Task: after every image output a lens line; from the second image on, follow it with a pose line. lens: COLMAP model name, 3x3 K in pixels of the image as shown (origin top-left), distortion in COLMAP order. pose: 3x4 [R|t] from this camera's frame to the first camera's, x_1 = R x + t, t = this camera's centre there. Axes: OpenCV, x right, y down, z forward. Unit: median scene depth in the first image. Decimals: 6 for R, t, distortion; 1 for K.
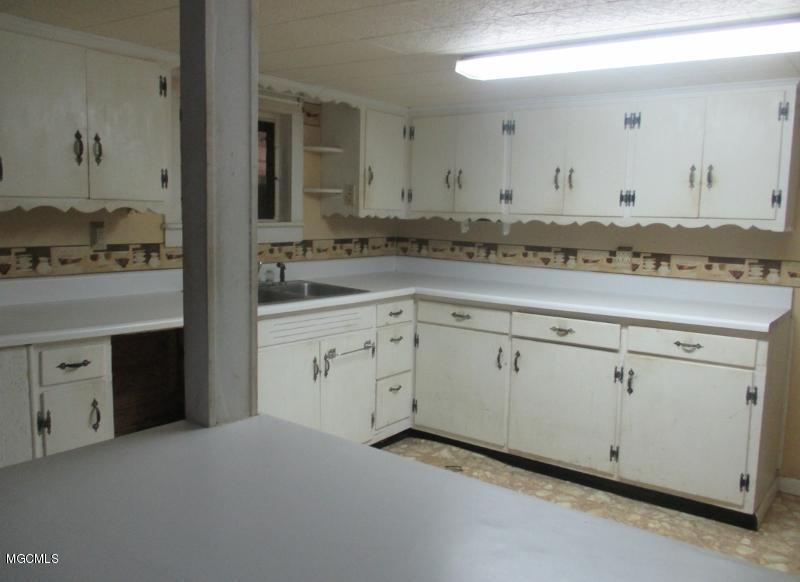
lens RADIAL K [[675.2, 0, 348.7], [0, 675.2, 285.1], [0, 0, 1]] dist [-0.033857, 0.014609]
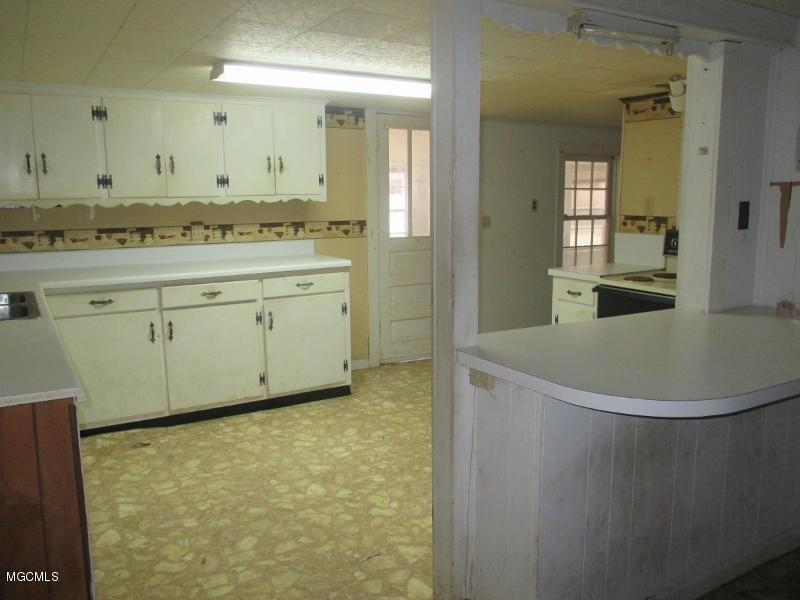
lens RADIAL K [[675.2, 0, 397.8], [0, 675.2, 297.3], [0, 0, 1]] dist [-0.033857, 0.014609]
pose [[0.367631, -0.169313, 0.914429, -0.659929], [0.123616, 0.983458, 0.132397, -0.044300], [-0.921720, 0.064365, 0.382479, 0.243855]]
